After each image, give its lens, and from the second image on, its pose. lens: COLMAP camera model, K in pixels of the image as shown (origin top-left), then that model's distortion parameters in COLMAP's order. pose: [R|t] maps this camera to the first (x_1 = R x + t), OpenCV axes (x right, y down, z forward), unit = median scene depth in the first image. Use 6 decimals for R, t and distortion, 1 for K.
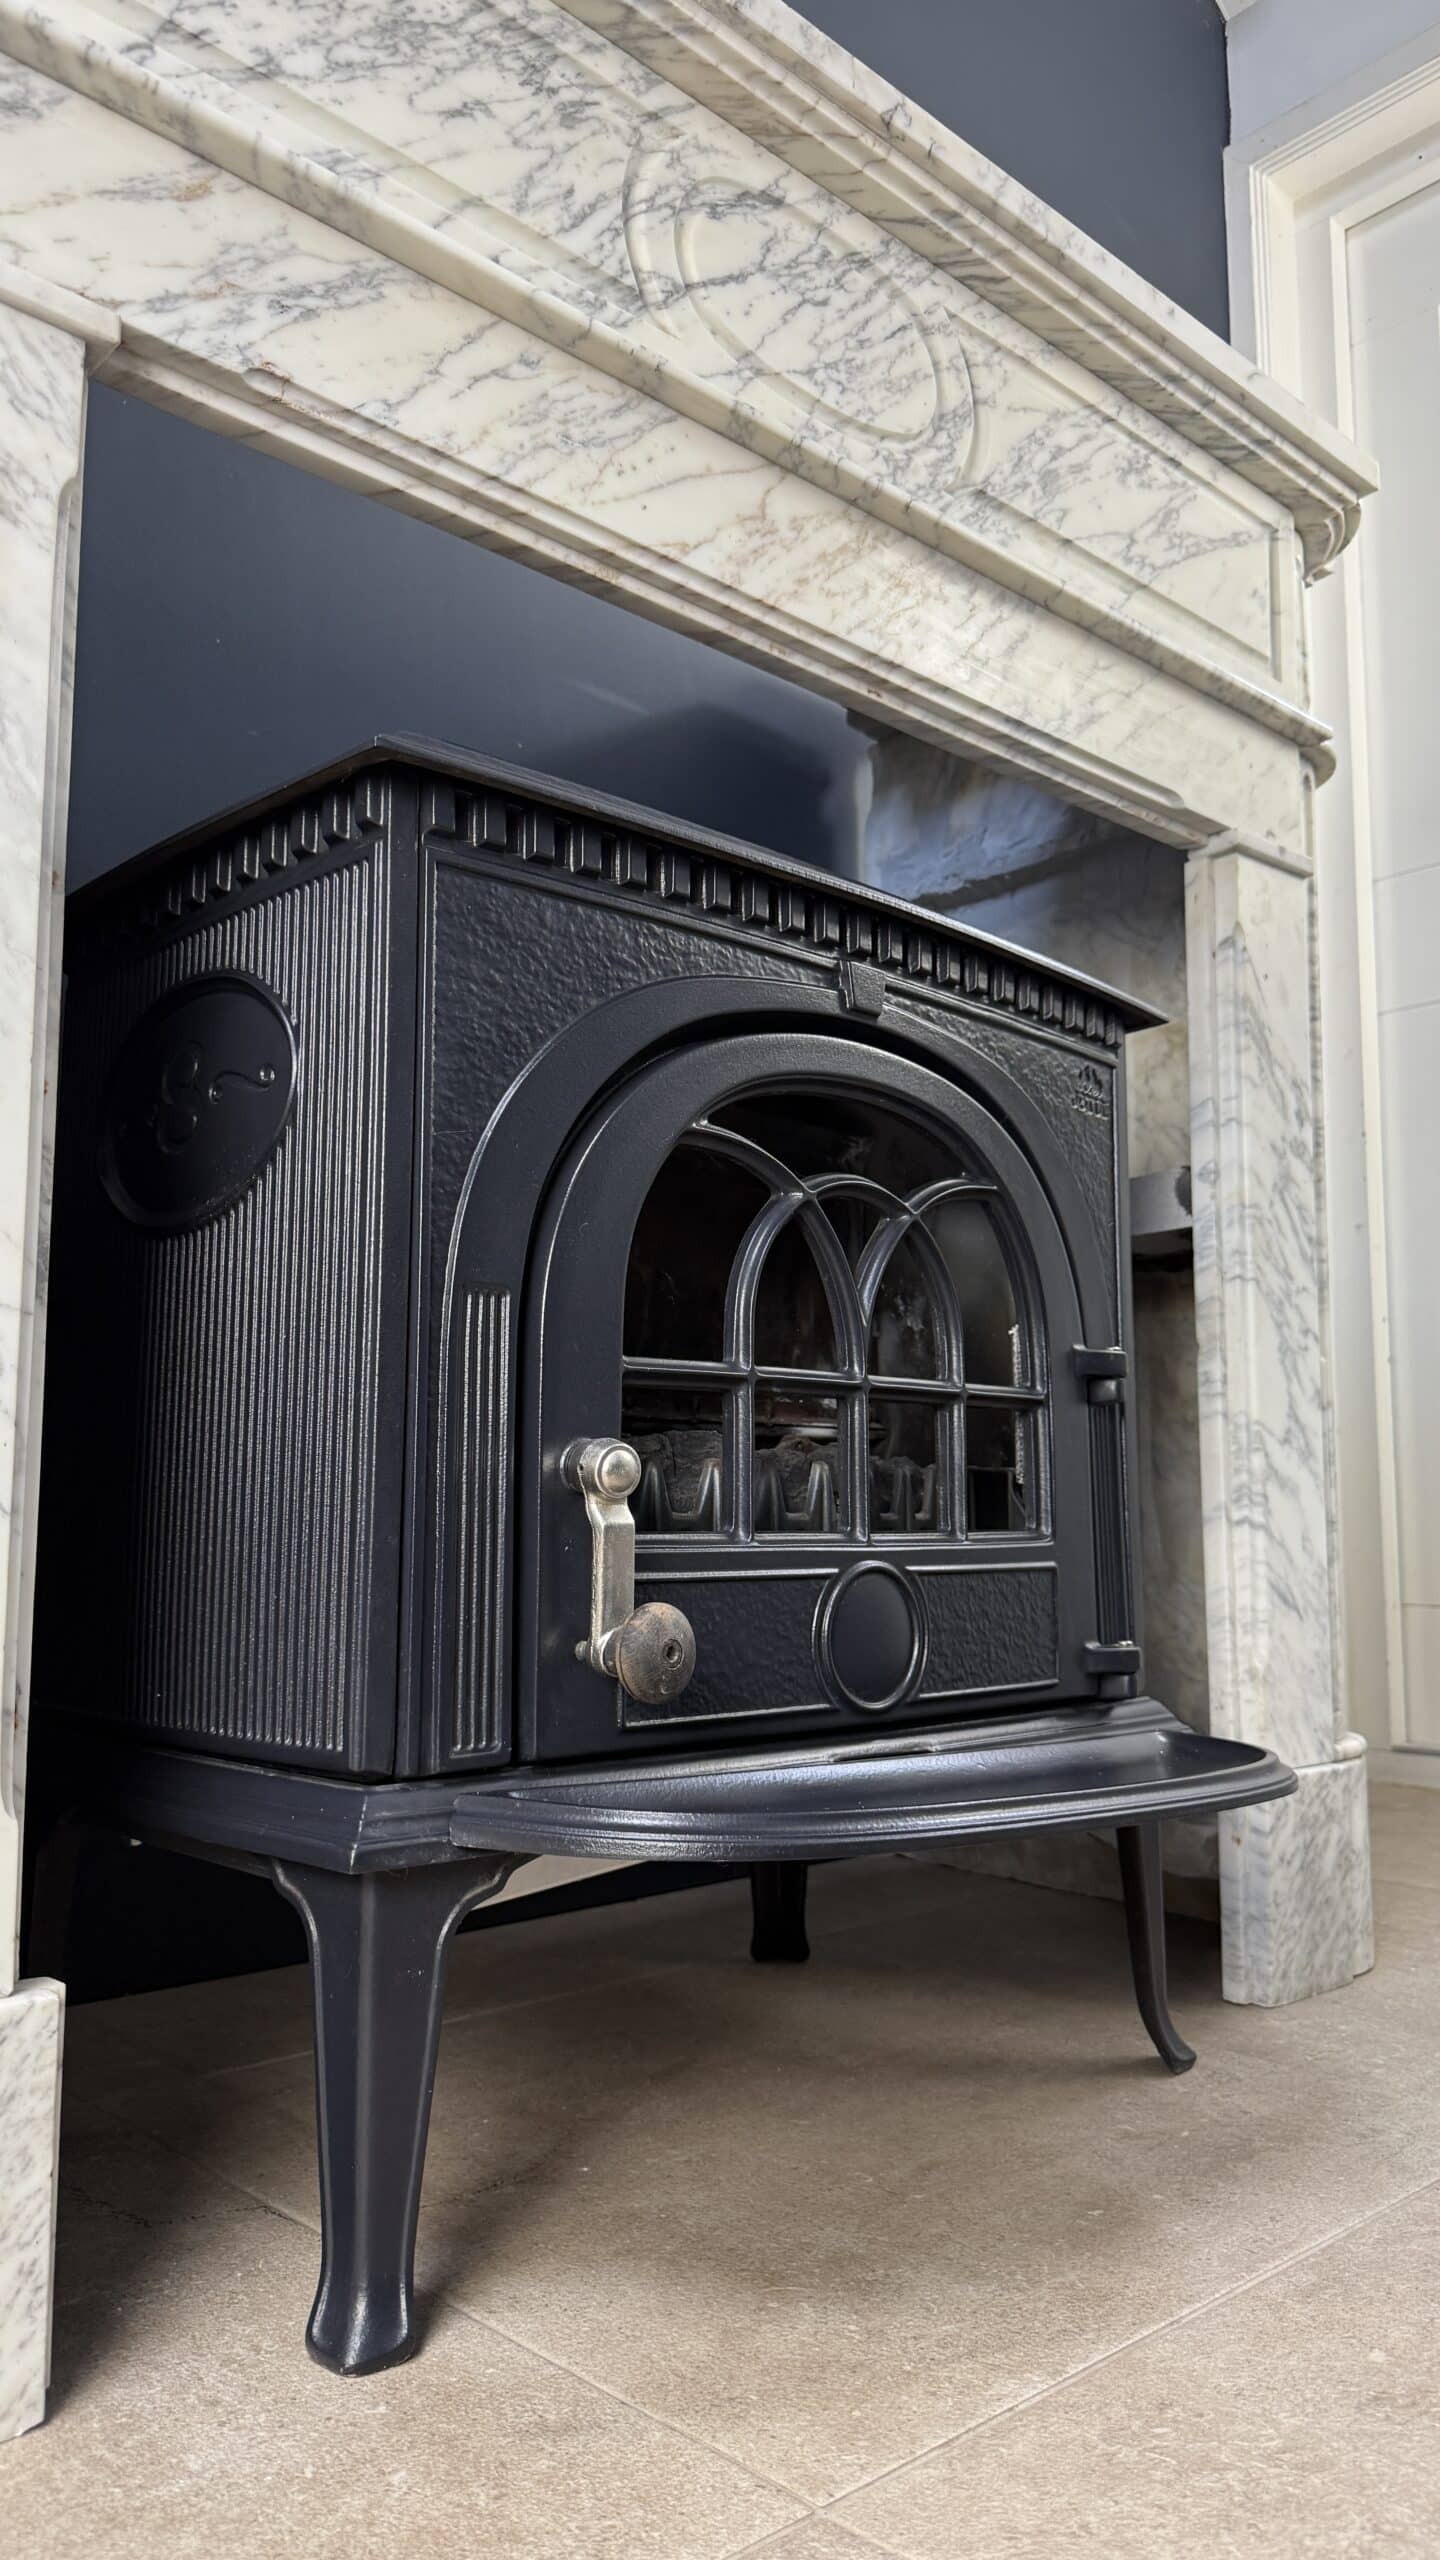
lens RADIAL K [[1852.9, 0, 707.6], [0, 1852.9, 1284.2], [0, 0, 1]] dist [0.006844, -0.022277]
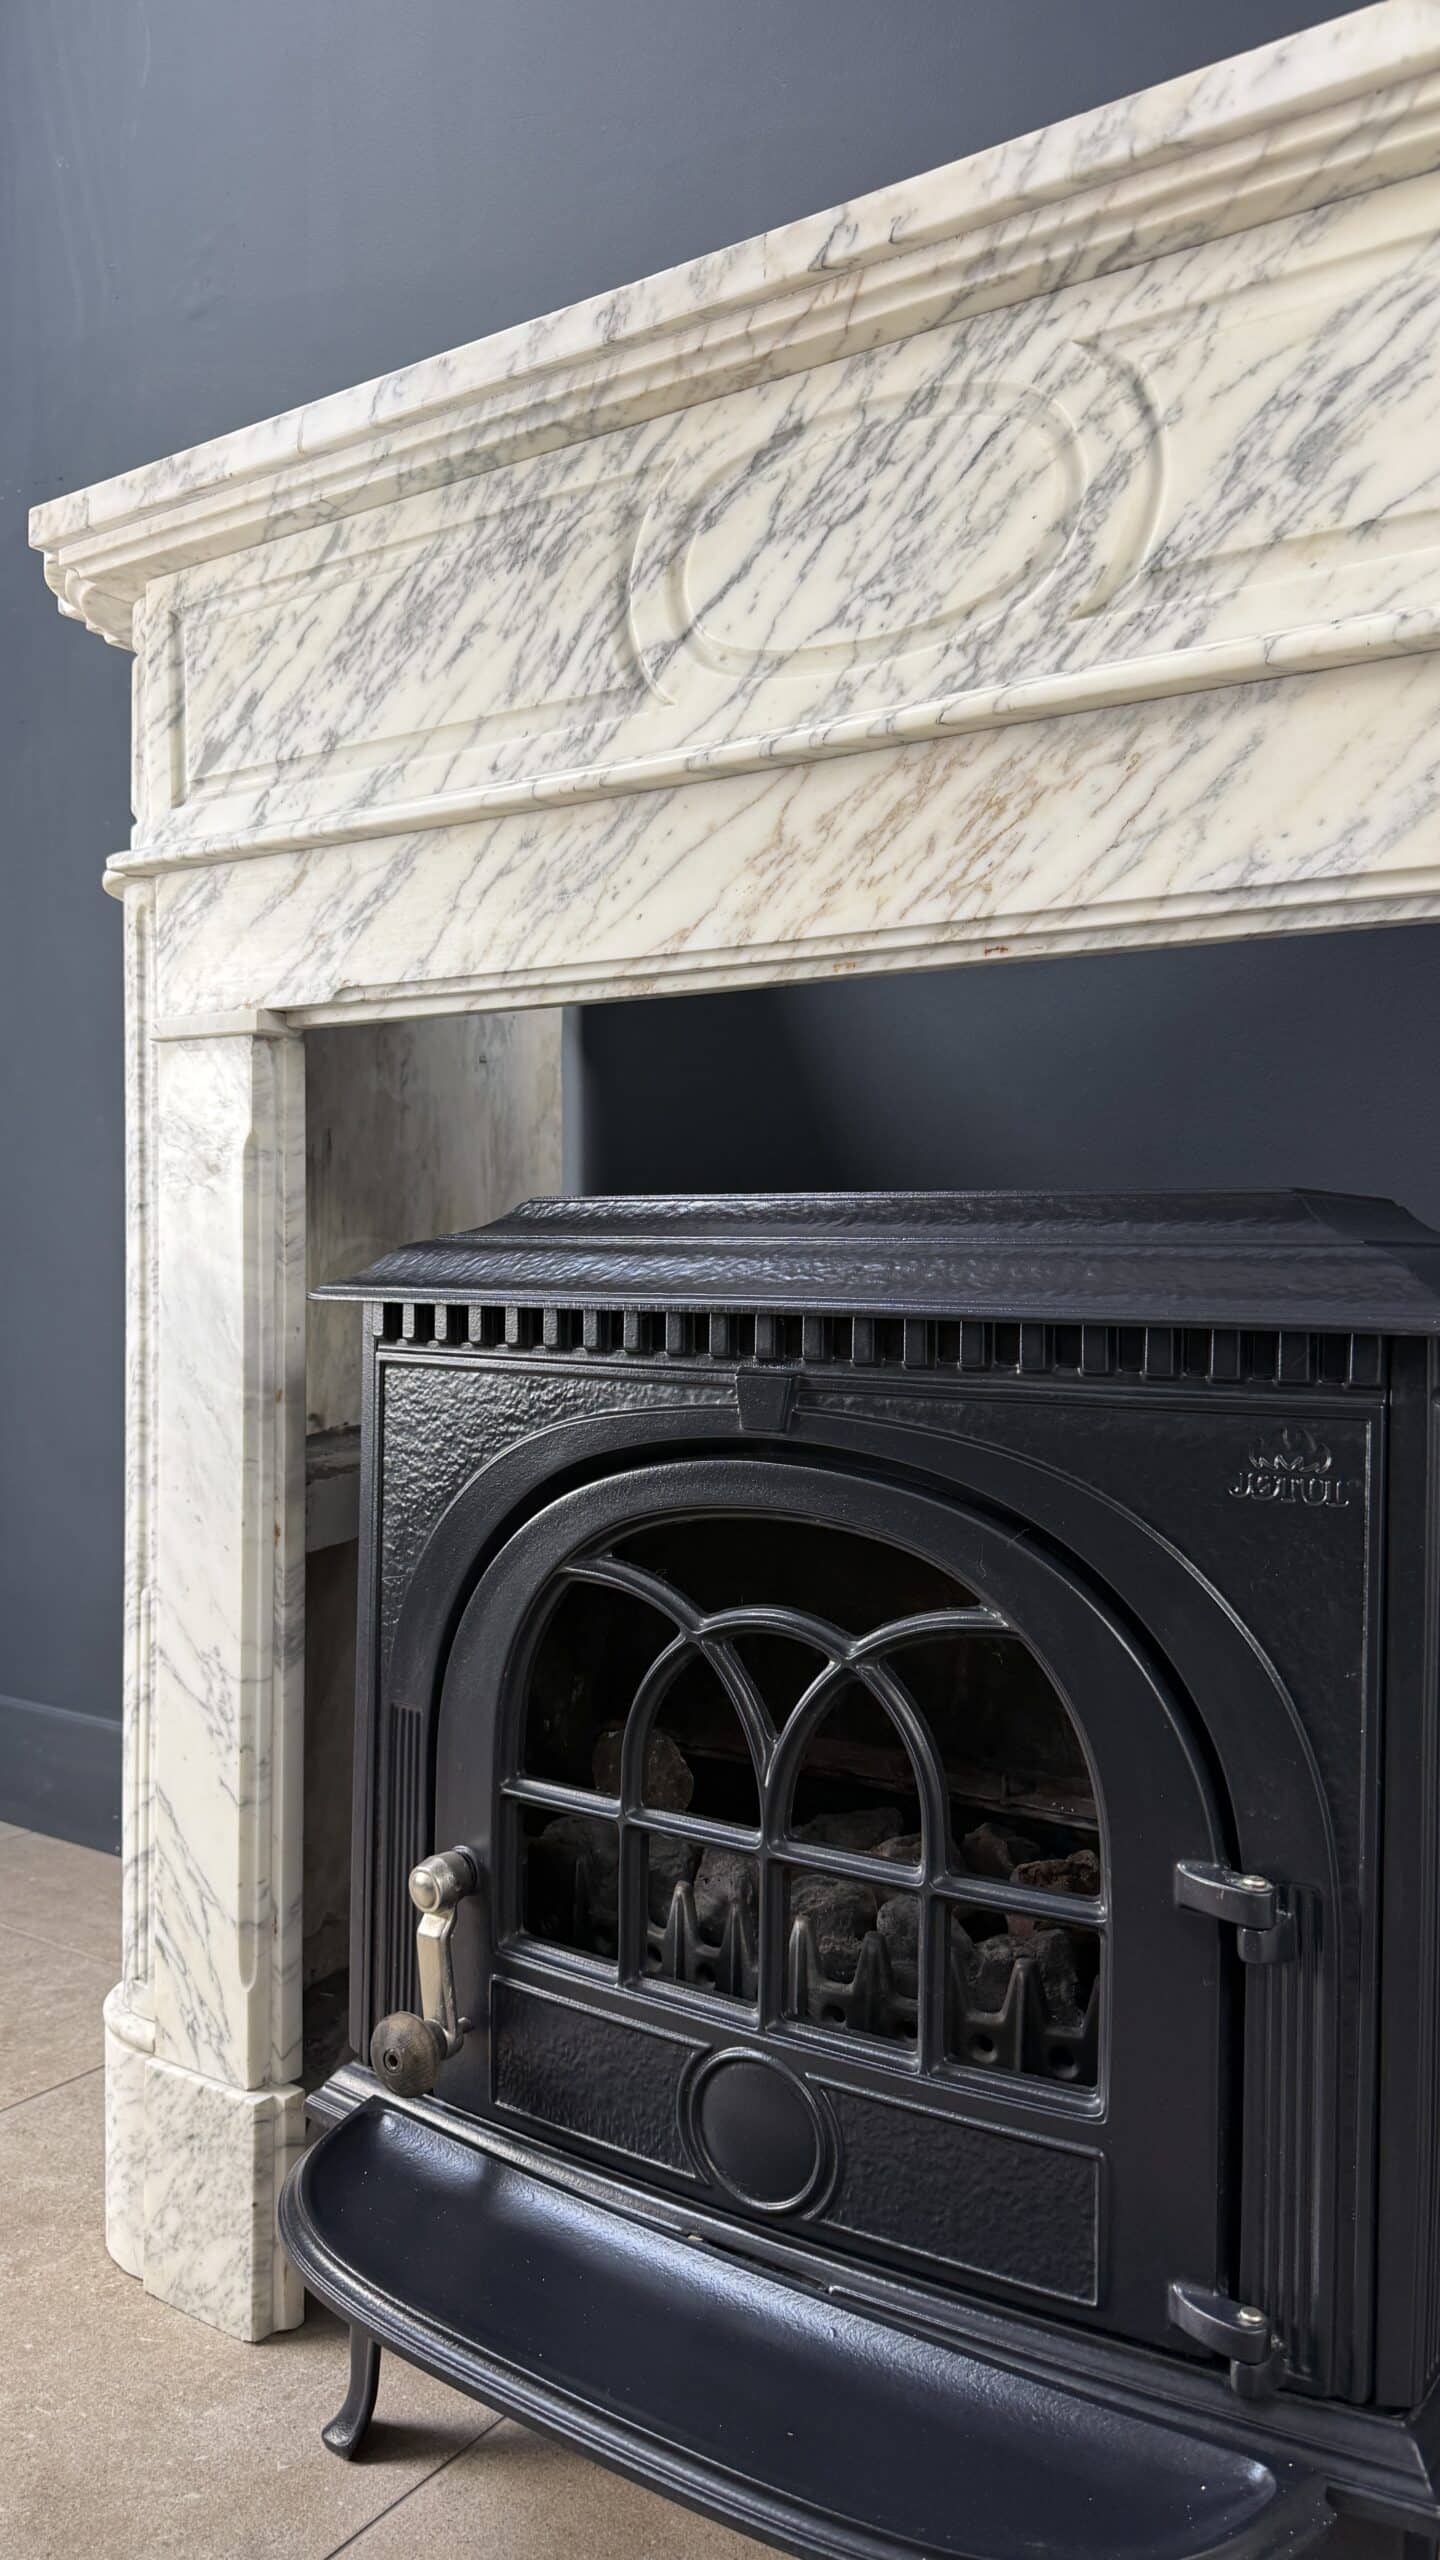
lens RADIAL K [[1874.0, 0, 614.2], [0, 1874.0, 1291.0], [0, 0, 1]] dist [0.104316, -0.207505]
pose [[0.180667, 0.019505, -0.983351, 0.891940], [0.117349, 0.992234, 0.041241, -0.240932], [0.976519, -0.122846, 0.176975, 0.722855]]
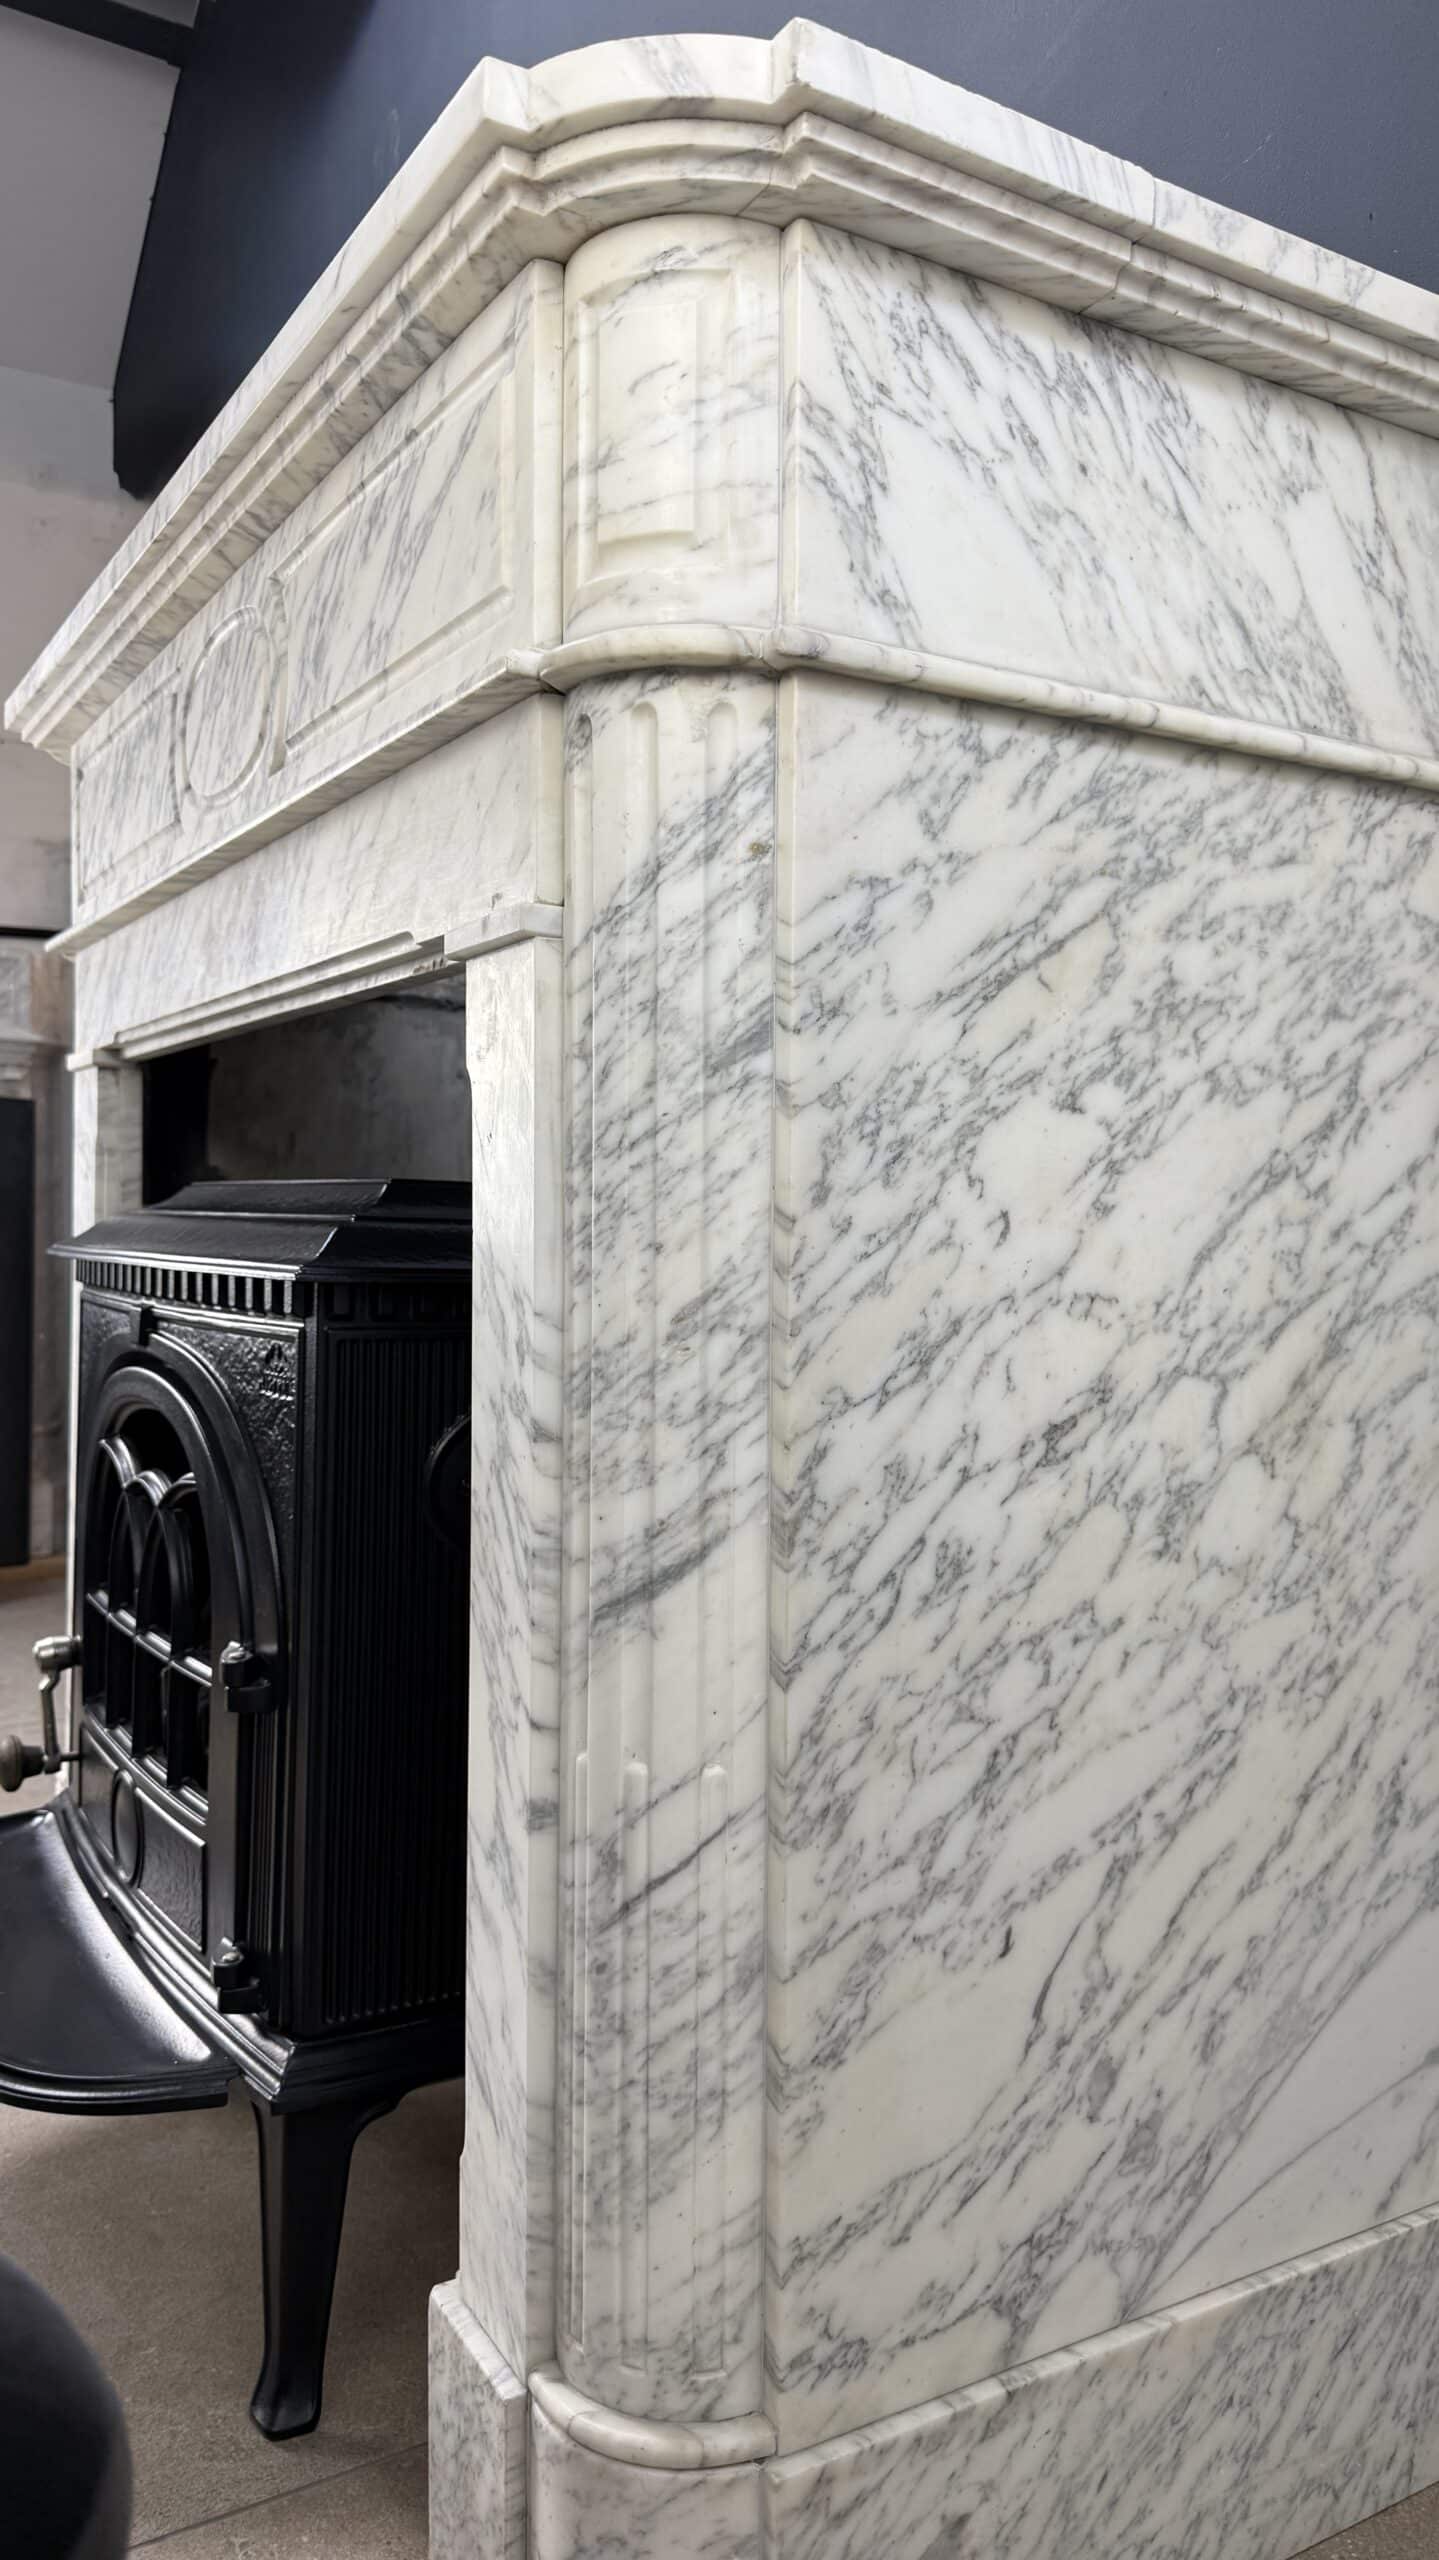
lens RADIAL K [[1876.8, 0, 816.9], [0, 1876.8, 1293.6], [0, 0, 1]] dist [0.002775, -0.002336]
pose [[-0.177247, 0.023780, -0.983879, 1.182995], [0.099537, 0.995015, 0.006117, -0.133379], [0.979120, -0.096848, -0.178730, 1.572092]]
